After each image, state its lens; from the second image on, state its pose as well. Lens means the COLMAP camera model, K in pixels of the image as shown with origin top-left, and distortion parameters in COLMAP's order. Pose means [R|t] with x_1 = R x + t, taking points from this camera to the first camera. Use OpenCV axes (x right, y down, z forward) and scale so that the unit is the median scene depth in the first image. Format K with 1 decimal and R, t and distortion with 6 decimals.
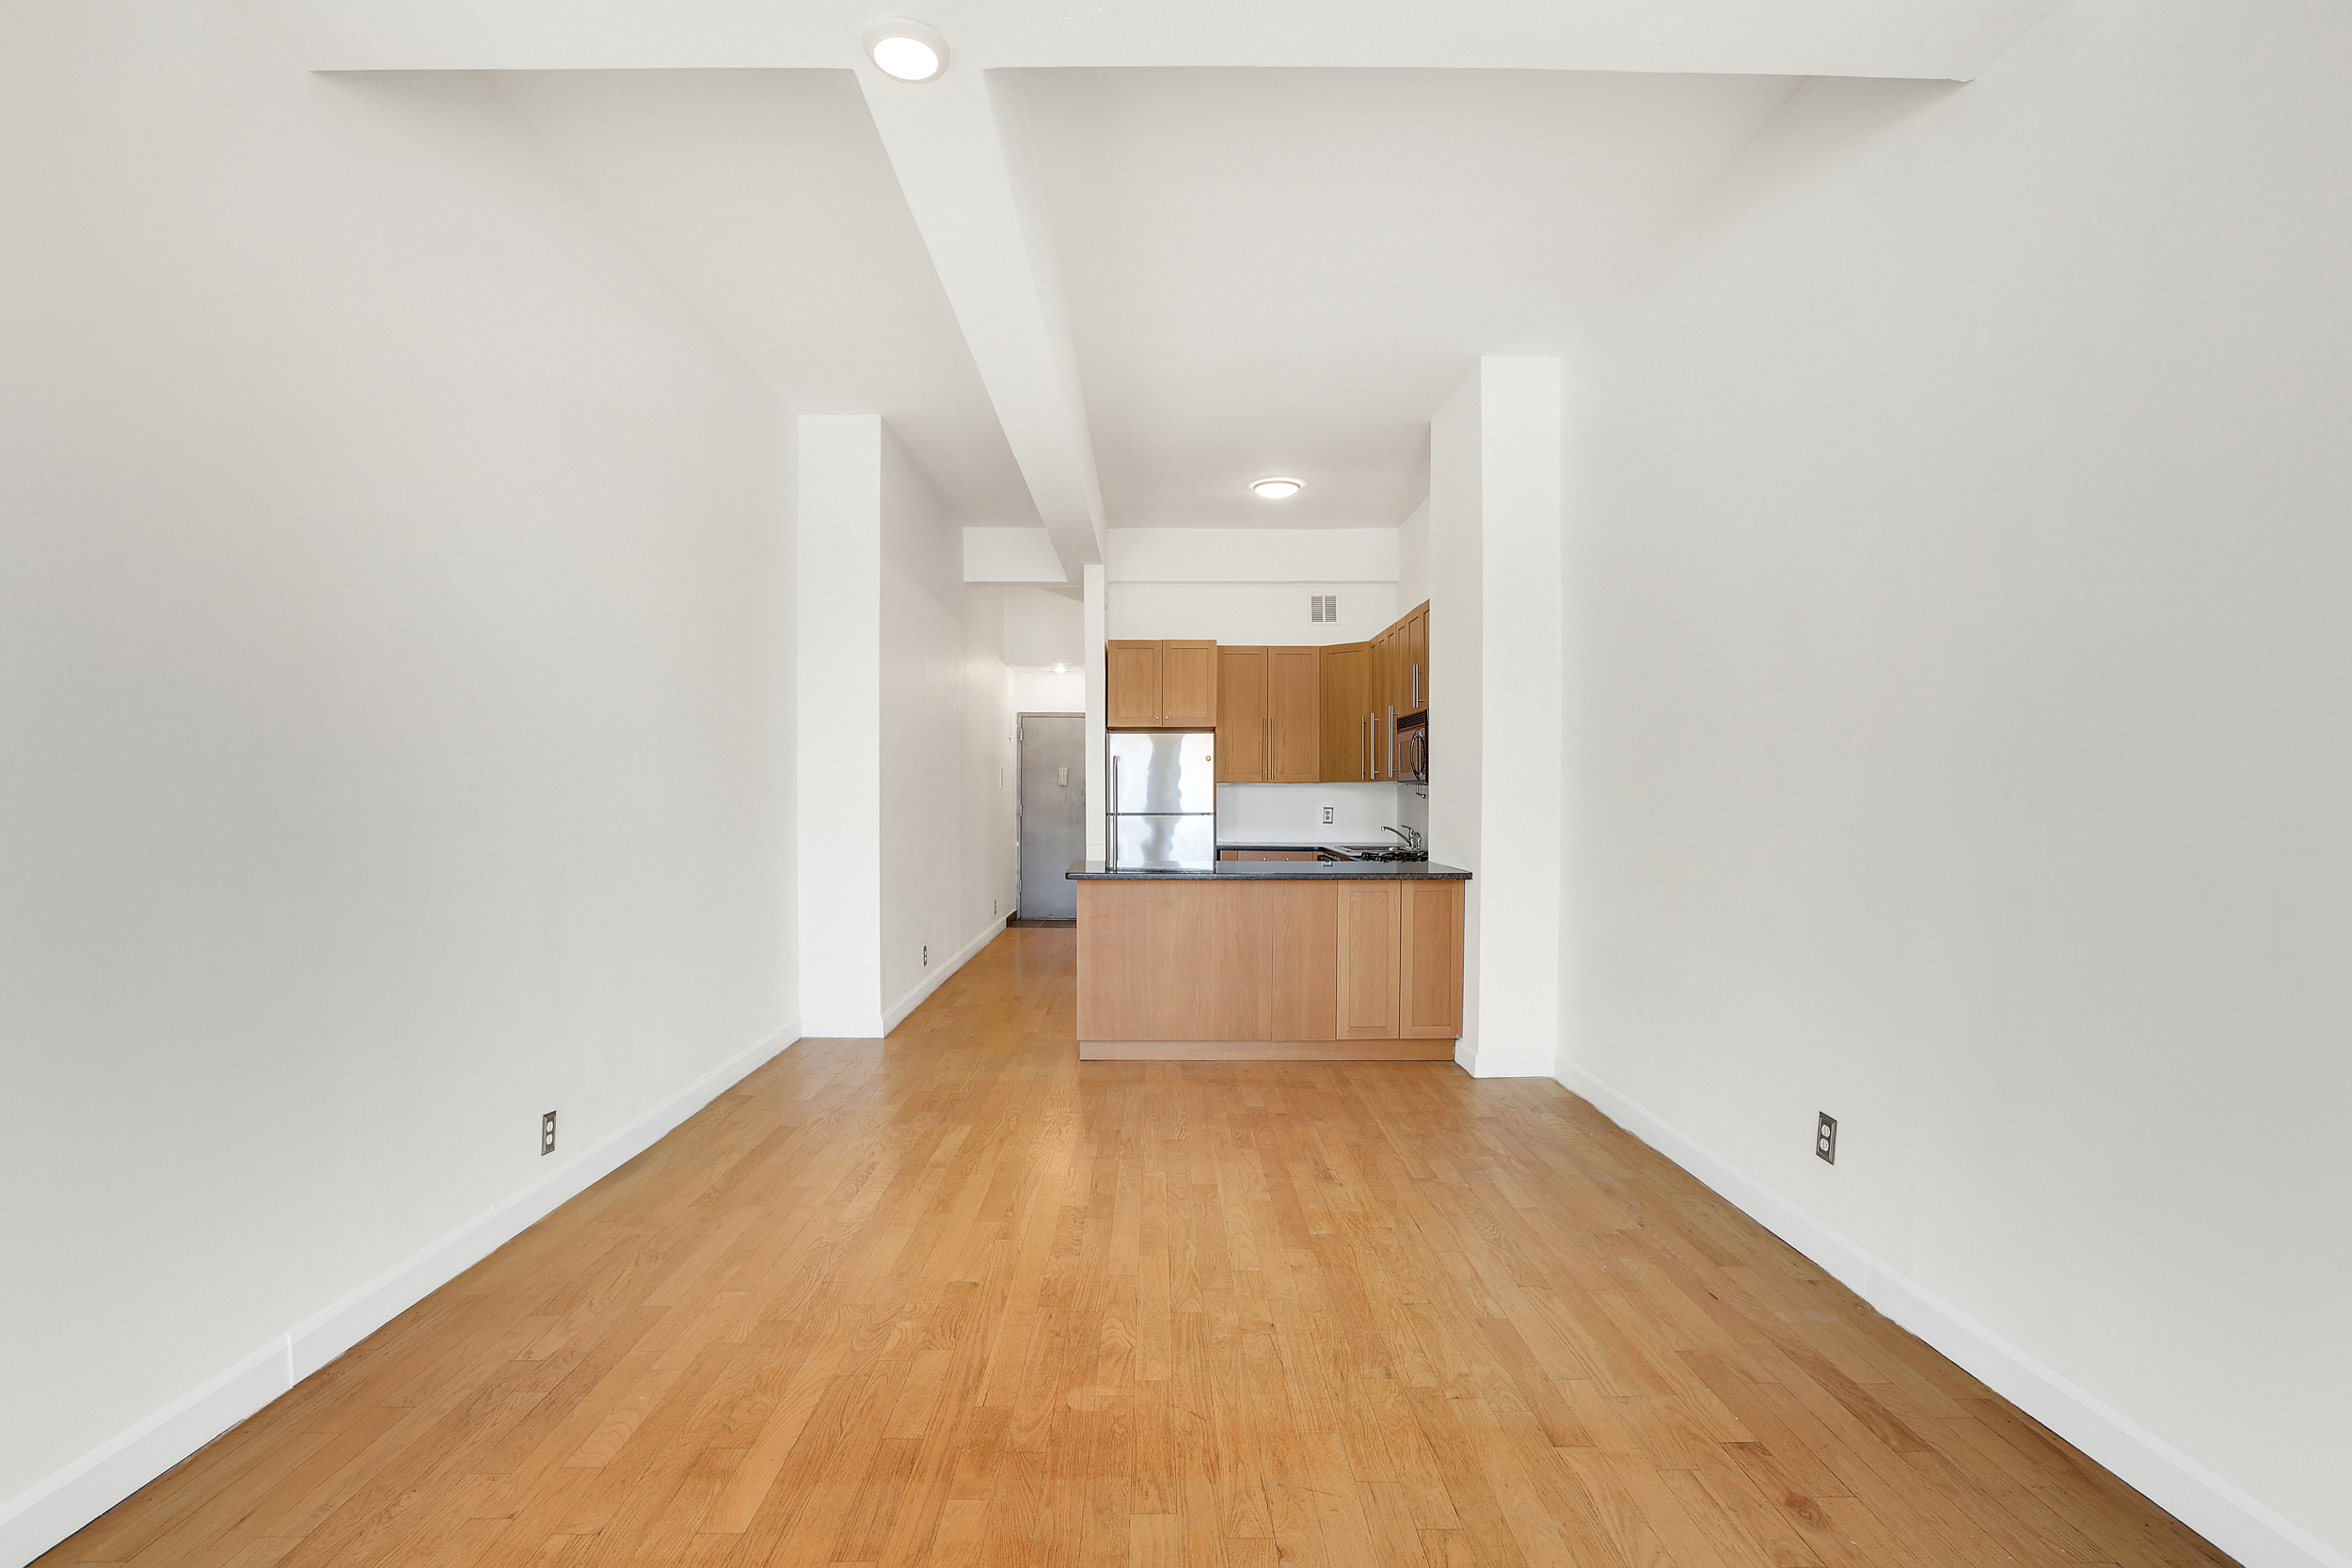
lens RADIAL K [[1153.4, 0, 1175.4], [0, 1153.4, 794.3], [0, 0, 1]] dist [-0.074795, 0.042396]
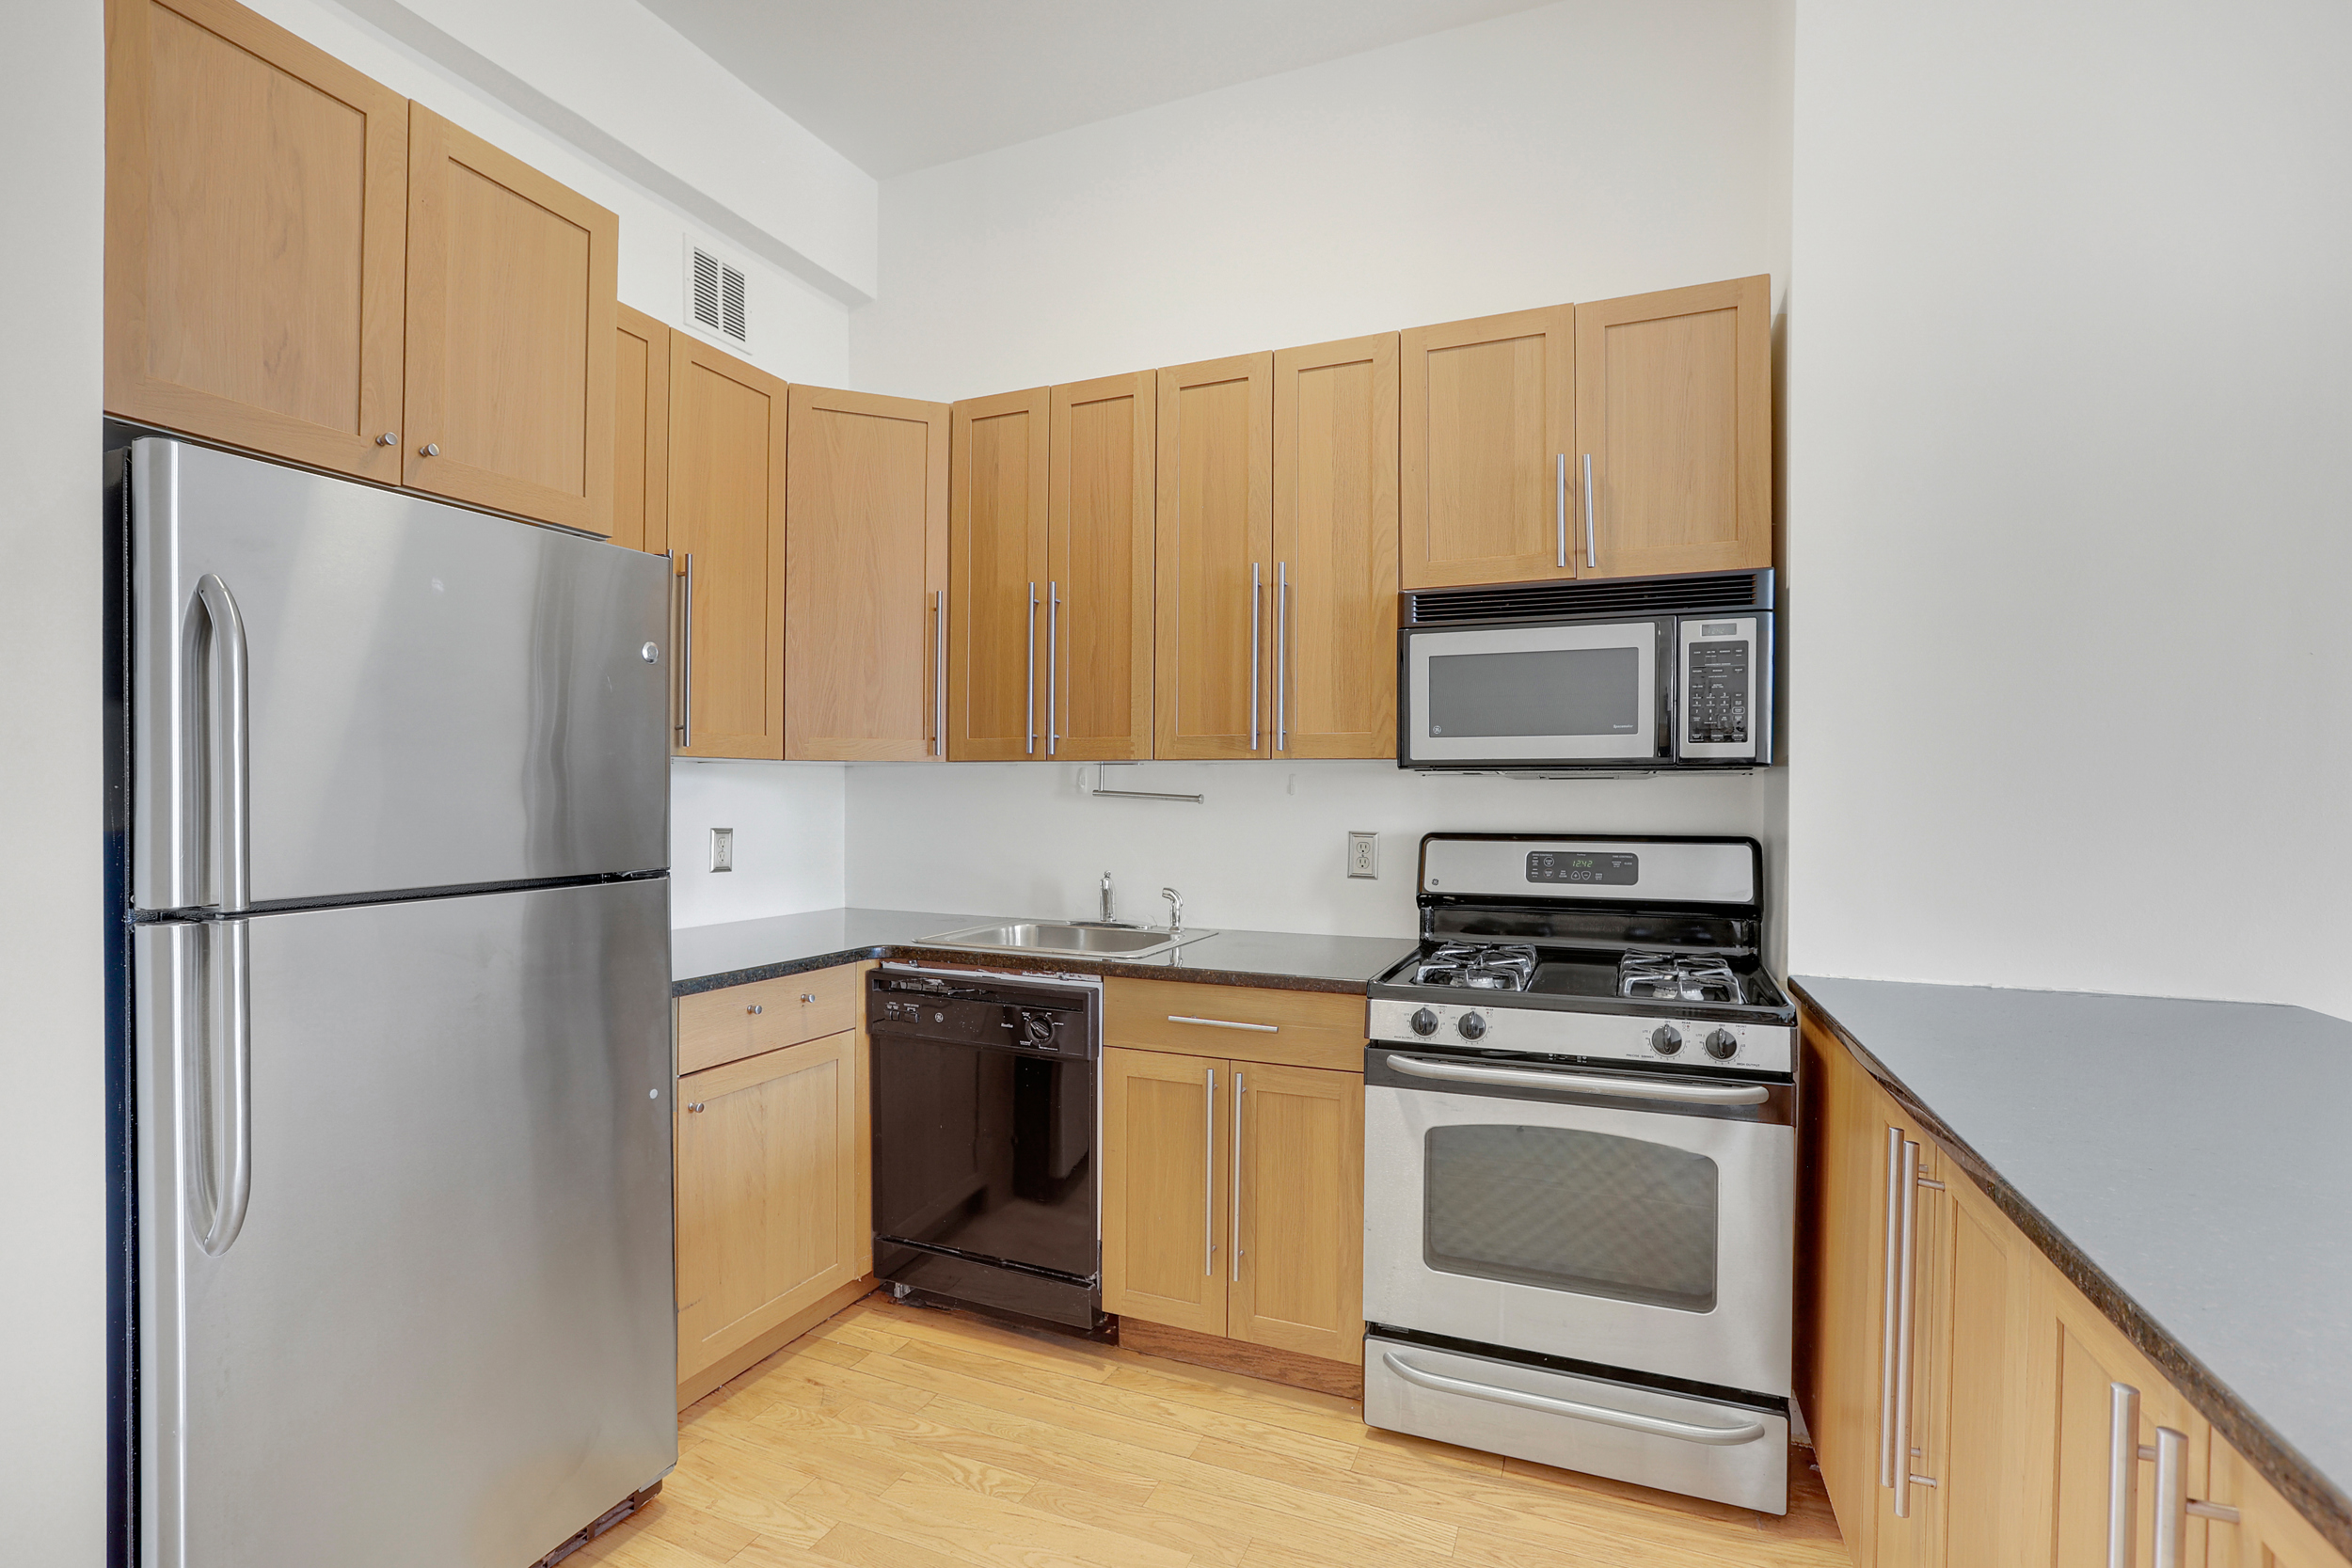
lens RADIAL K [[1153.4, 0, 1175.4], [0, 1153.4, 794.3], [0, 0, 1]] dist [-0.074795, 0.042396]
pose [[0.414238, 0.006867, 0.910143, -0.230026], [-0.003855, 0.999976, -0.005790, 0.002938], [-0.910160, -0.001110, 0.414255, 1.149544]]
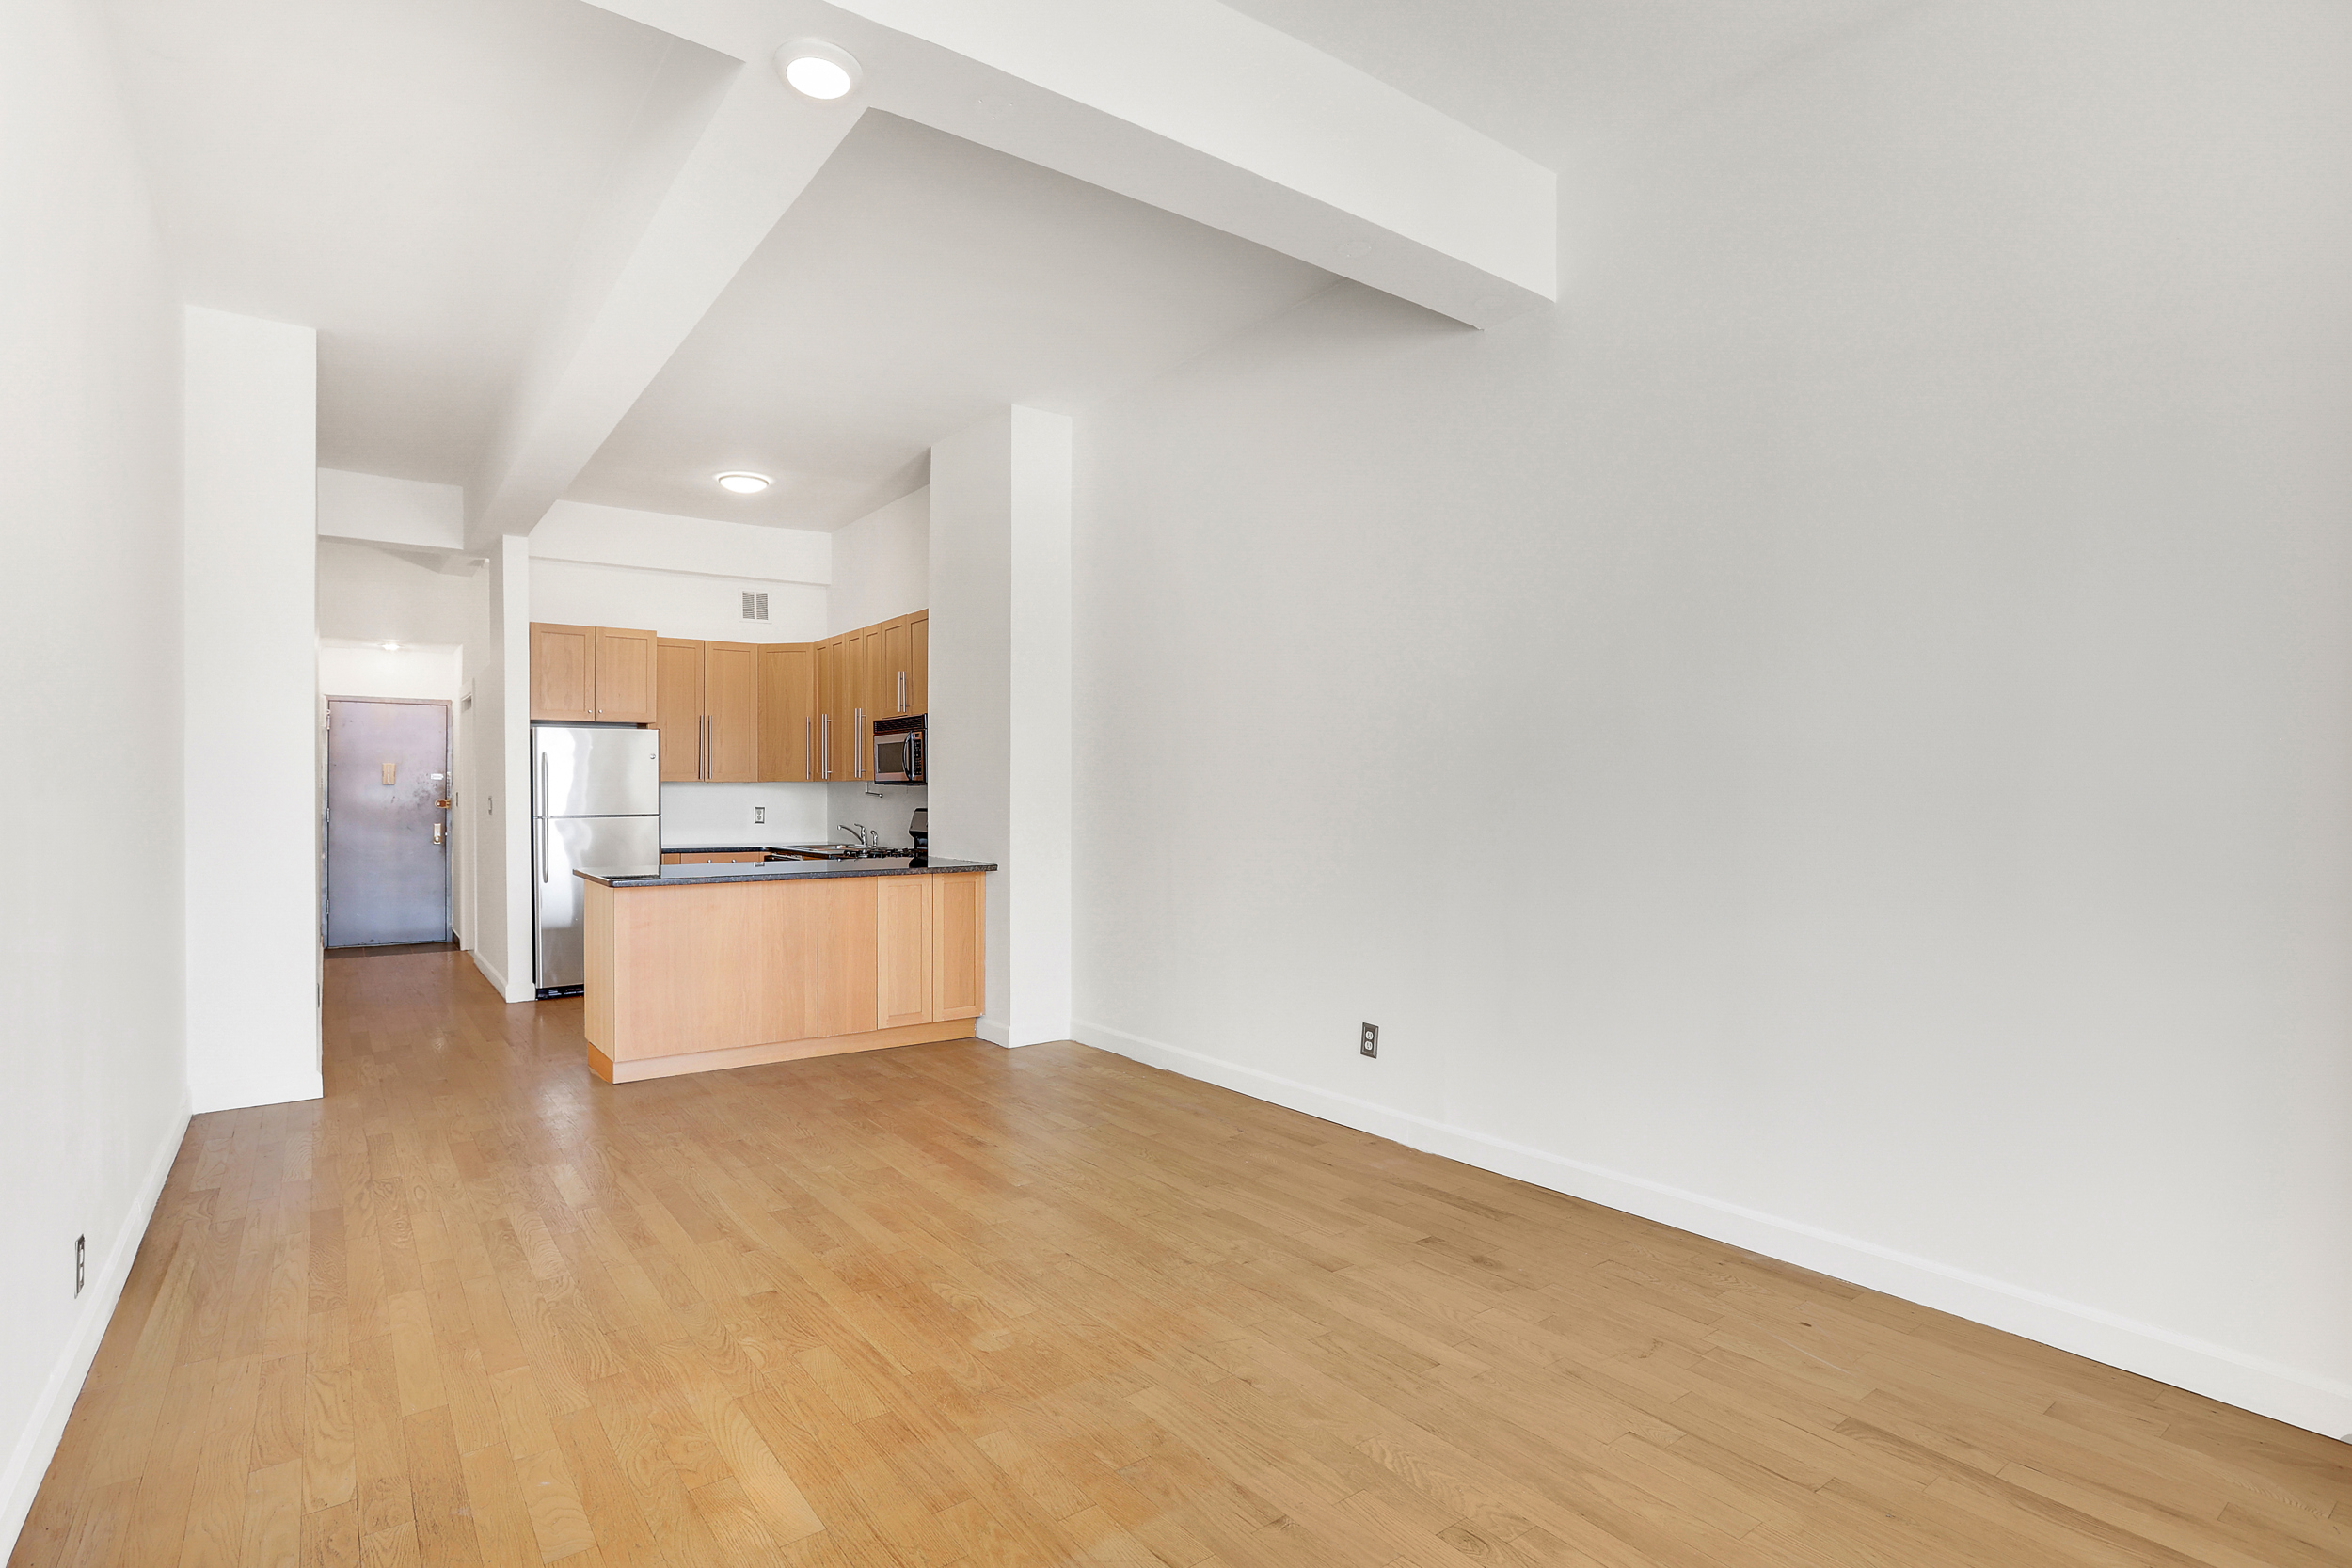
lens RADIAL K [[1158.2, 0, 1176.0], [0, 1158.2, 784.0], [0, 0, 1]] dist [-0.067096, 0.043549]
pose [[0.806314, -0.000065, 0.591488, -0.260823], [0.003911, 0.999979, -0.005221, -0.003345], [-0.591475, 0.006524, 0.806297, -0.006725]]
